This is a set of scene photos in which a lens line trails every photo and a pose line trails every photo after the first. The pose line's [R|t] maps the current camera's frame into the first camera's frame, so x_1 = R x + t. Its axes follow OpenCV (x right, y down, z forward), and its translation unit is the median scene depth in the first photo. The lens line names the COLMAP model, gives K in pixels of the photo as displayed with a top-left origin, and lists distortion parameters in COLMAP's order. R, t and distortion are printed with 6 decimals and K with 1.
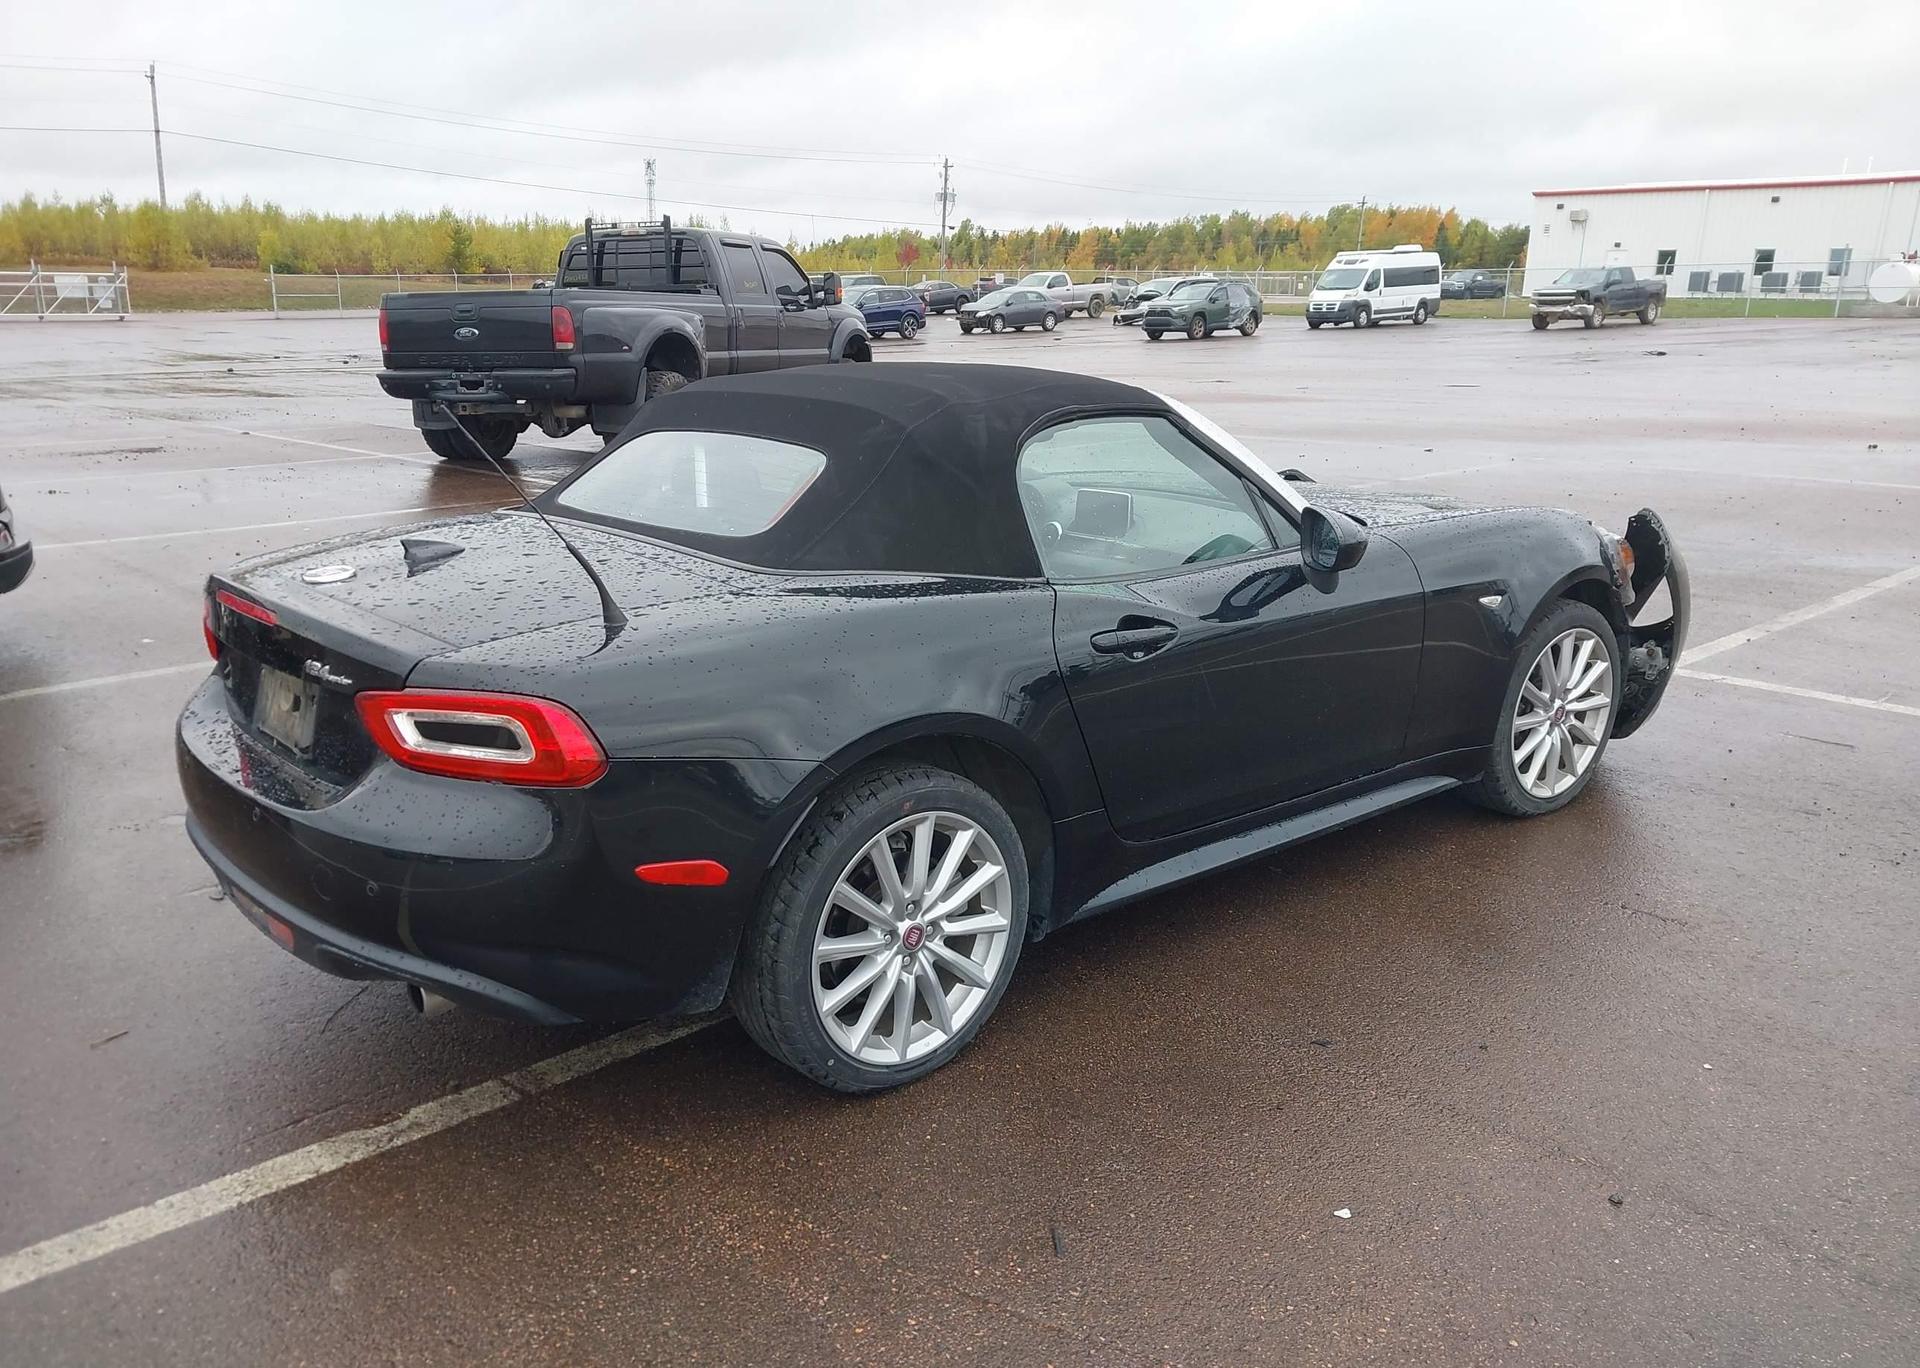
lens RADIAL K [[1520.9, 0, 901.0], [0, 1520.9, 760.6], [0, 0, 1]] dist [0.047353, -0.062973]
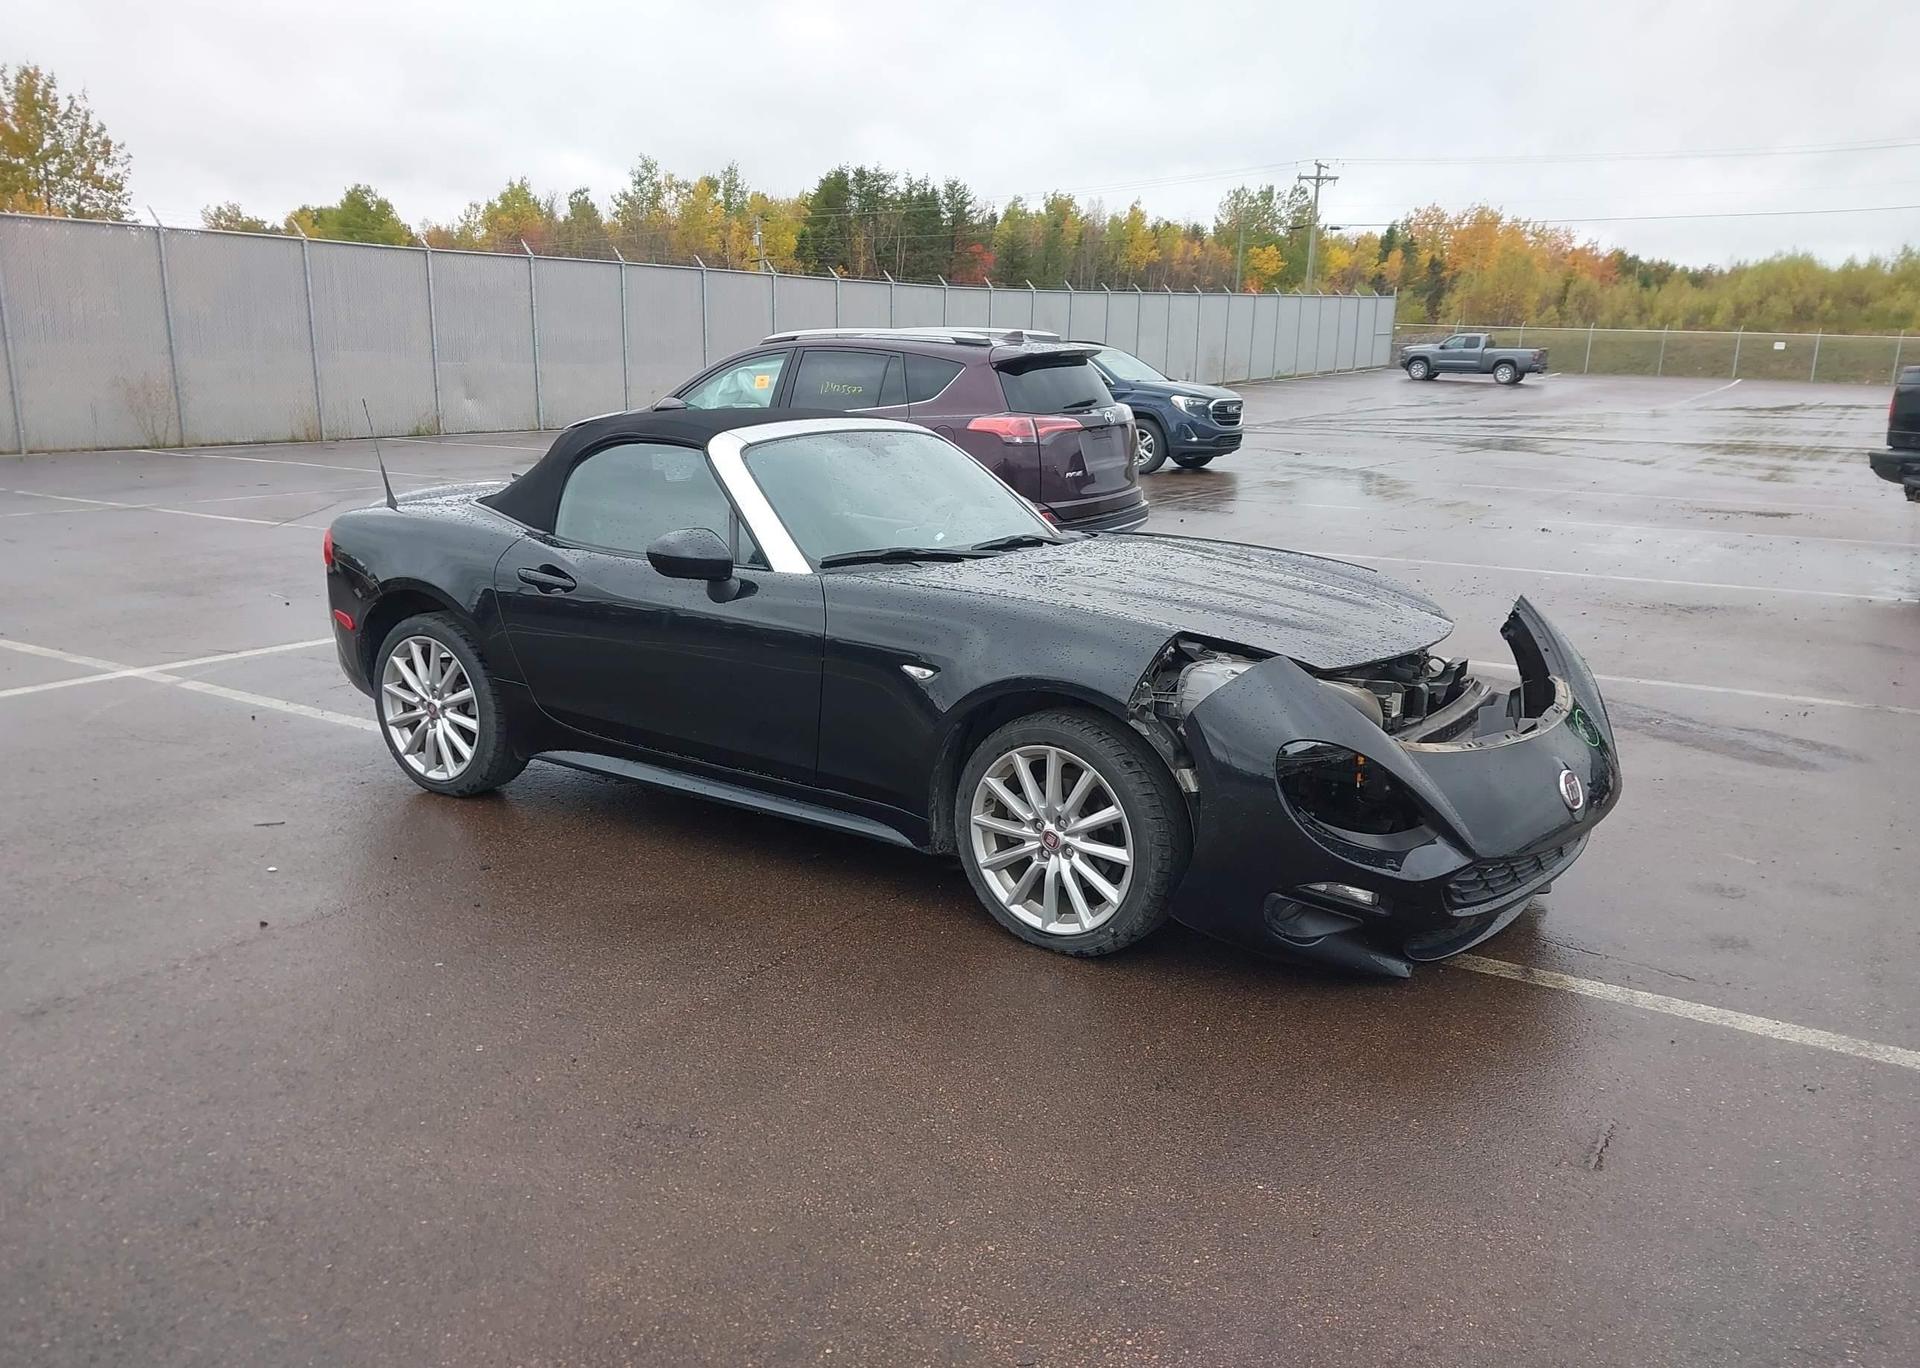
lens RADIAL K [[1510.2, 0, 901.6], [0, 1510.2, 763.4], [0, 0, 1]] dist [-0.006467, 0.005002]
pose [[0.266858, 0.264836, -0.926633, 0.323442], [-0.297335, 0.937221, 0.182234, -0.055379], [0.916722, 0.226890, 0.328850, 0.165918]]
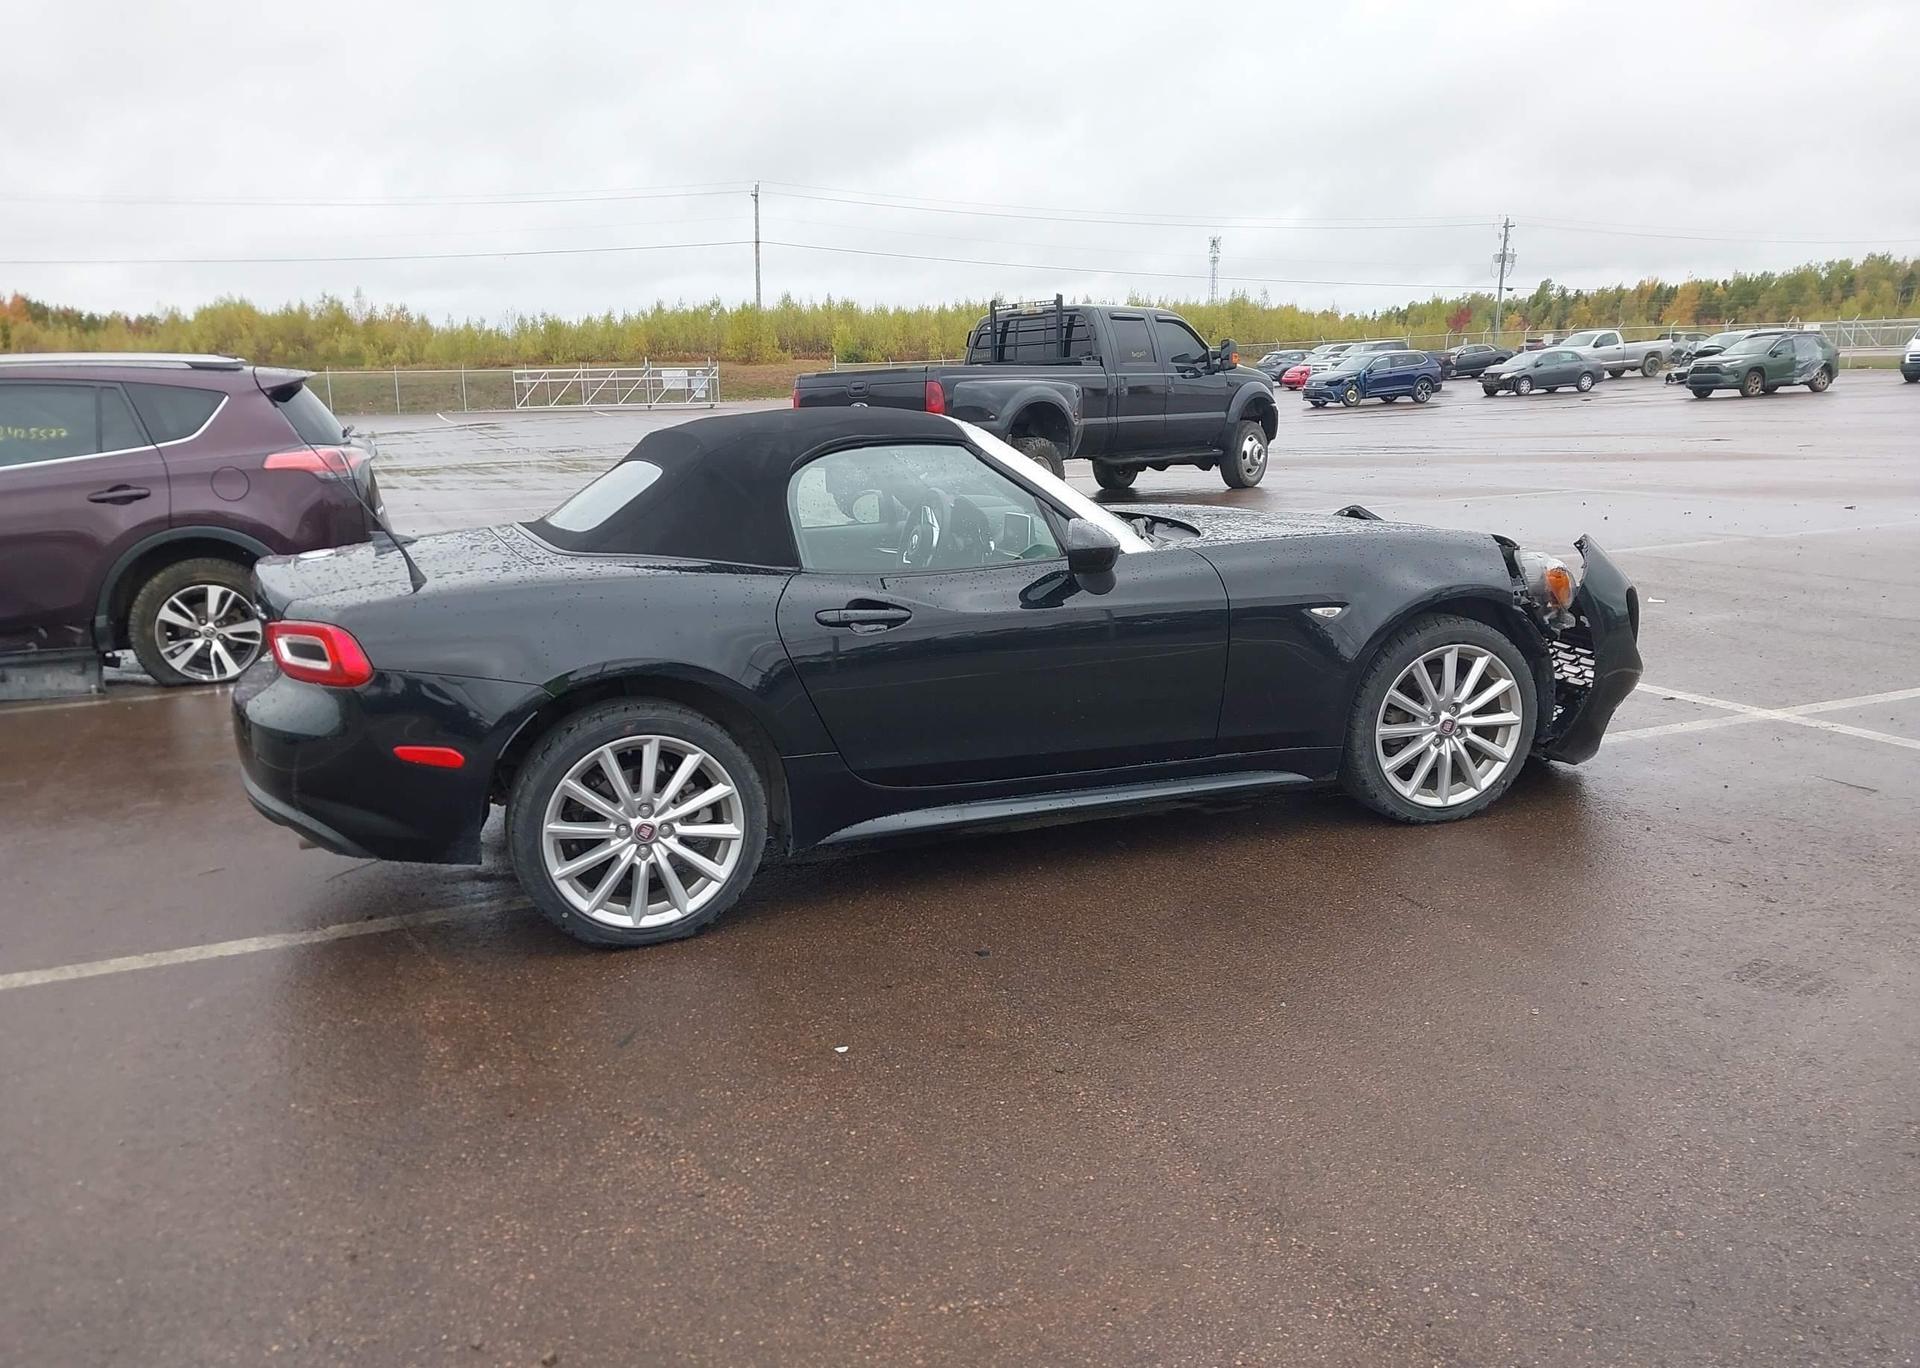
lens RADIAL K [[1520.9, 0, 901.0], [0, 1520.9, 760.6], [0, 0, 1]] dist [0.047353, -0.062973]
pose [[0.937148, 0.057140, -0.344222, 0.117942], [-0.072999, 0.996777, -0.033277, 0.014594], [0.341211, 0.056313, 0.938298, -0.029308]]
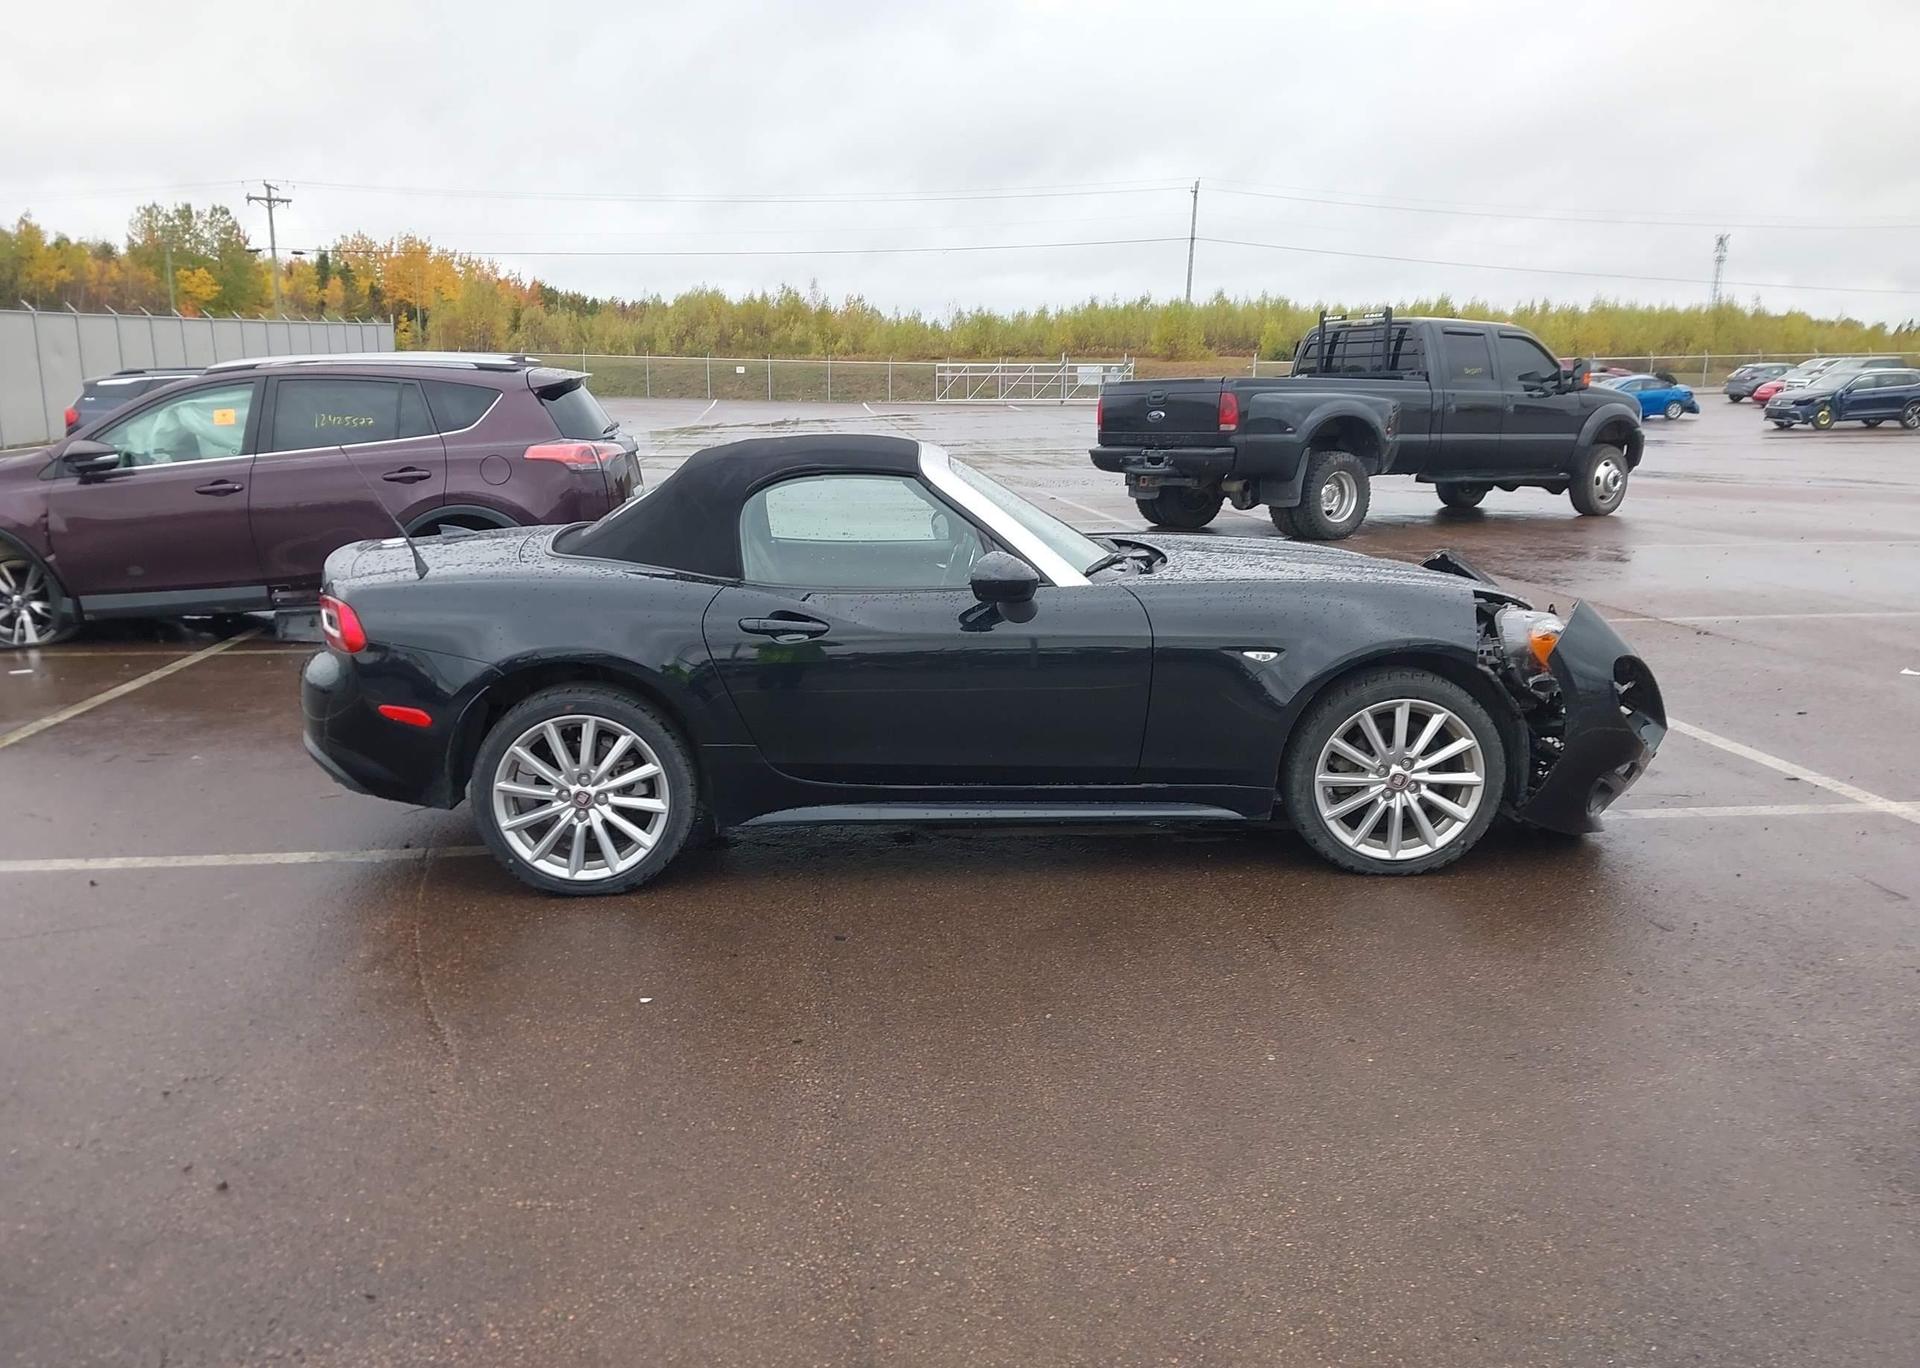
lens RADIAL K [[1520.9, 0, 901.0], [0, 1520.9, 760.6], [0, 0, 1]] dist [0.047353, -0.062973]
pose [[0.803670, 0.145344, -0.577052, 0.202535], [-0.175150, 0.984533, 0.004044, 0.002992], [0.568715, 0.097821, 0.816697, -0.012869]]
